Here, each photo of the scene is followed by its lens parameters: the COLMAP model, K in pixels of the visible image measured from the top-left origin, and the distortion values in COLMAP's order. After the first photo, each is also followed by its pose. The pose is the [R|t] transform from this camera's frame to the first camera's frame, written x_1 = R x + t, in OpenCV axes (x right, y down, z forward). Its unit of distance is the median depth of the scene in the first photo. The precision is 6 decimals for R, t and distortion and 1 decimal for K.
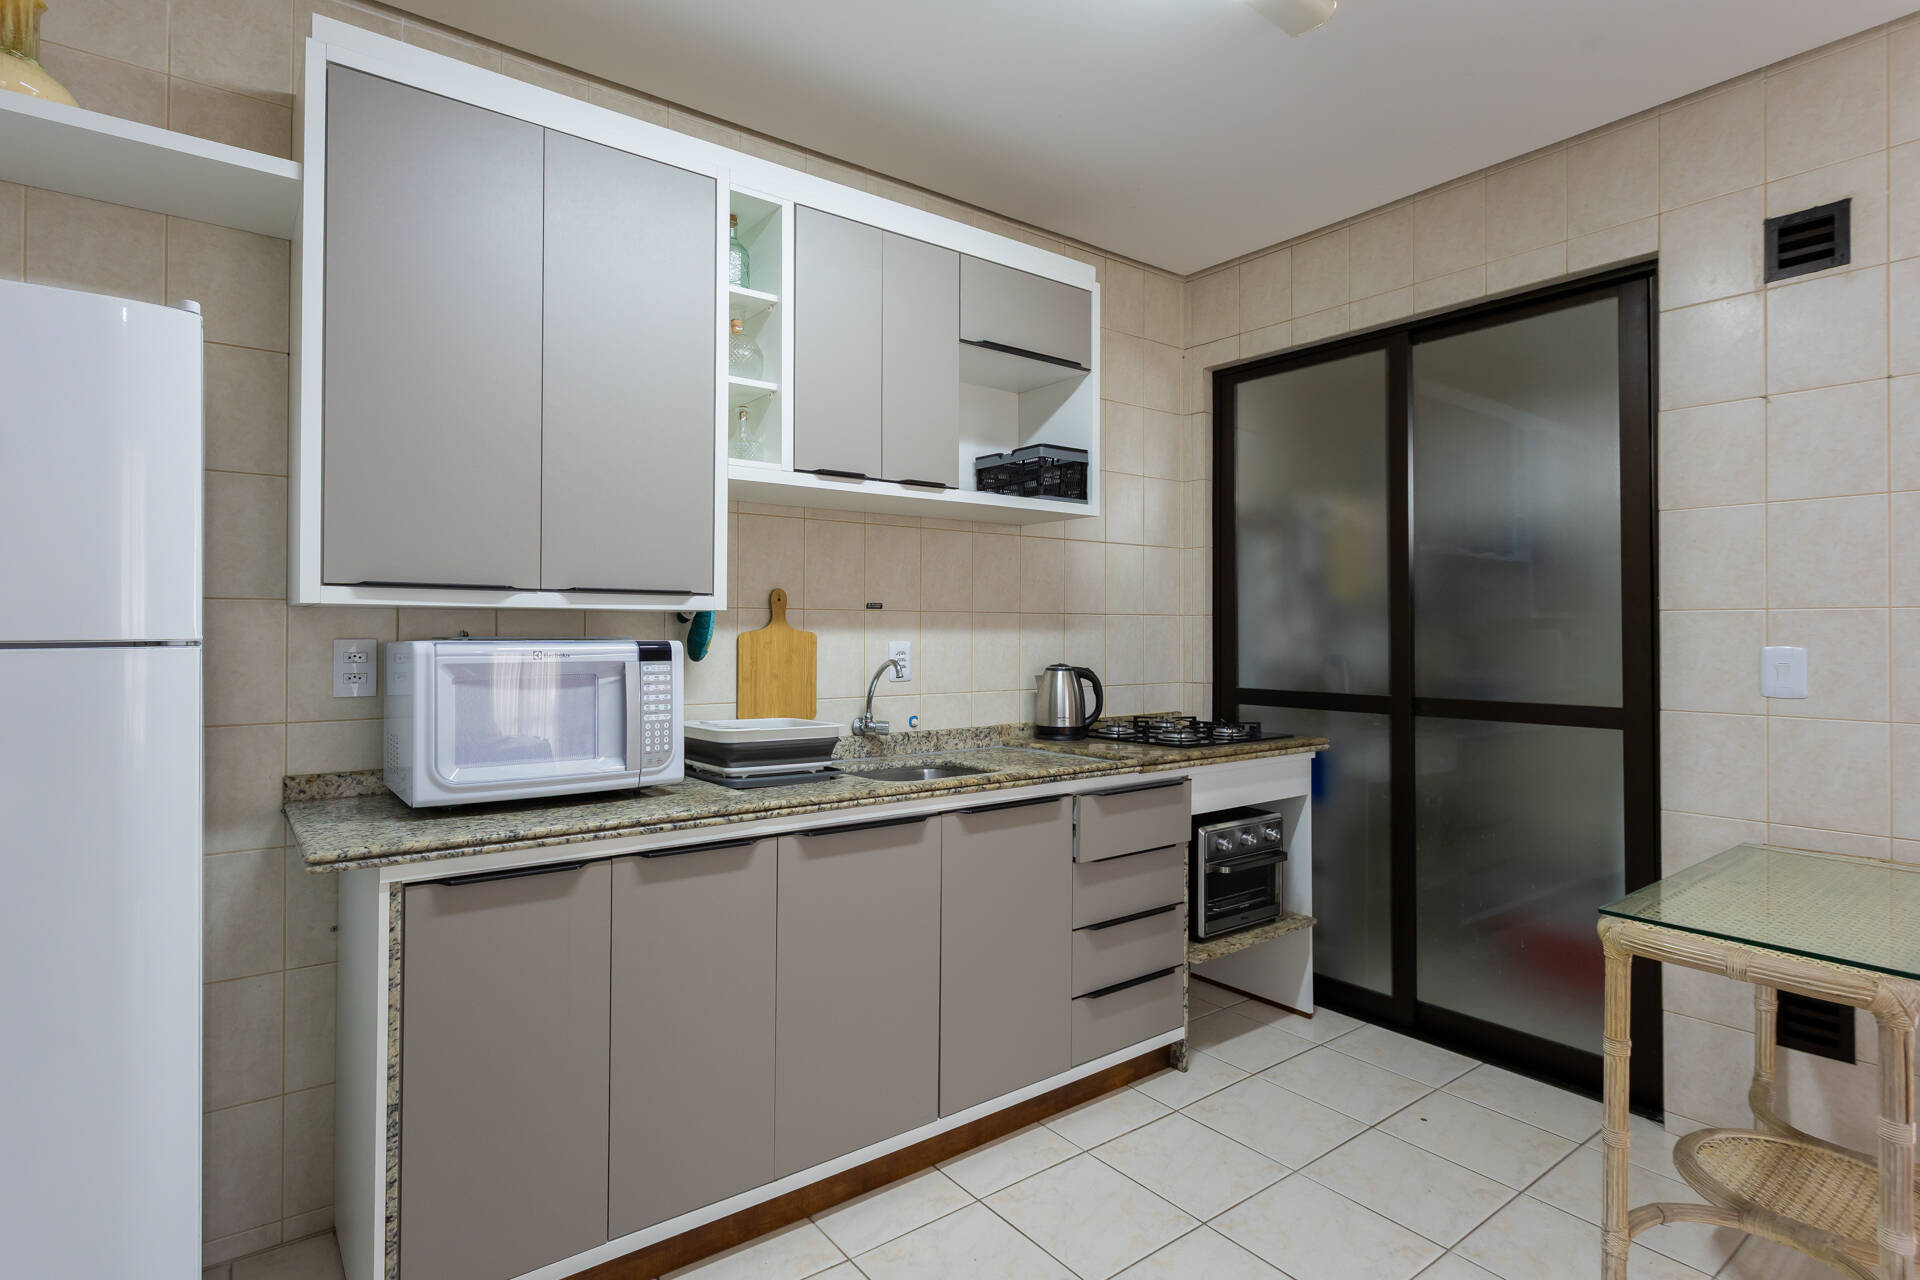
lens RADIAL K [[982.4, 0, 957.3], [0, 982.4, 625.3], [0, 0, 1]] dist [0.001078, 0.000392]
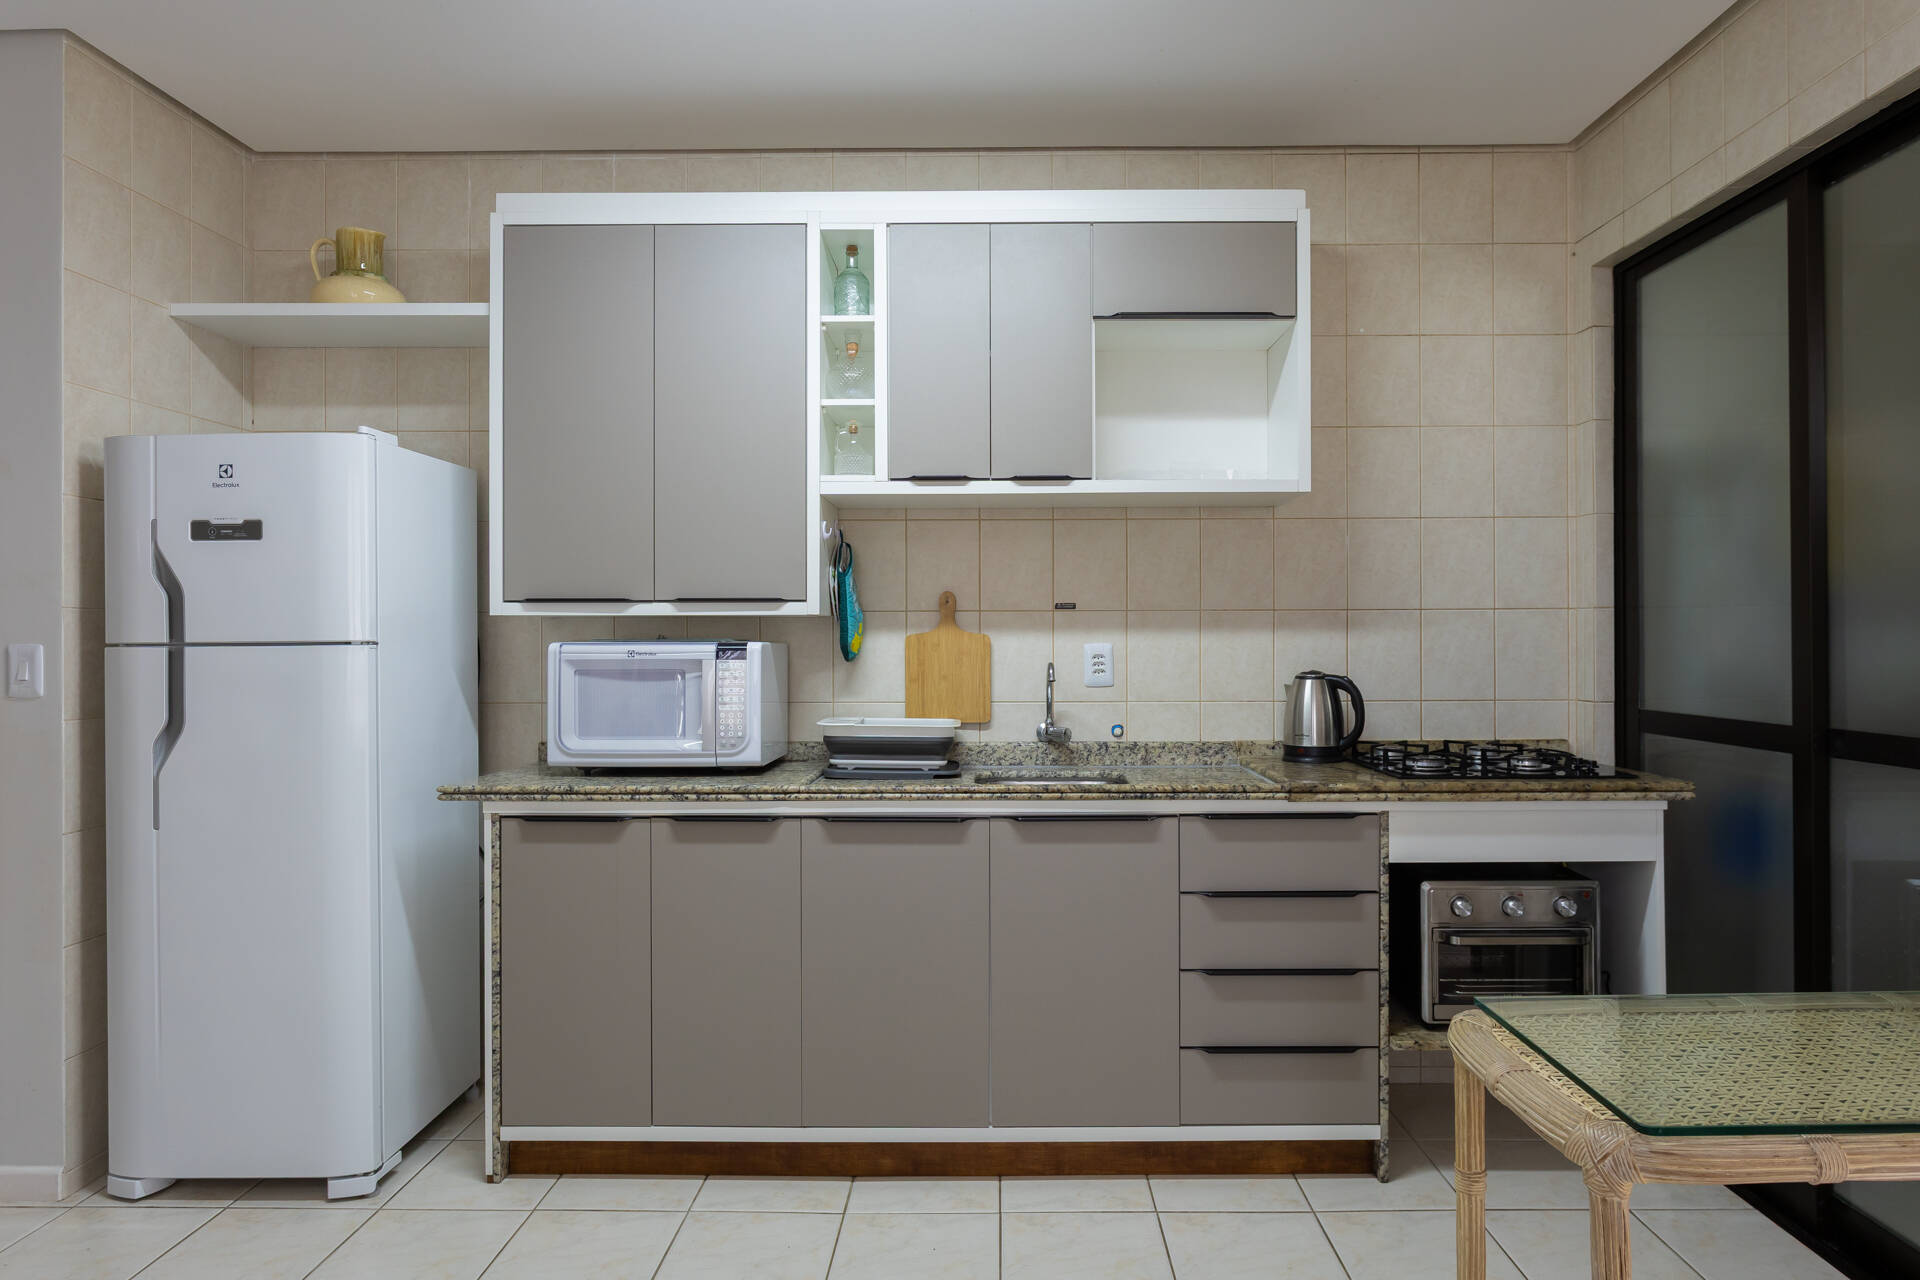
lens RADIAL K [[1177.1, 0, 960.0], [0, 1177.1, 640.0], [0, 0, 1]] dist [-0.006660, -0.001483]
pose [[0.796478, -0.002934, -0.604660, 0.613948], [0.009055, 0.999934, 0.007075, 0.004688], [0.604600, -0.011110, 0.796452, 0.042462]]
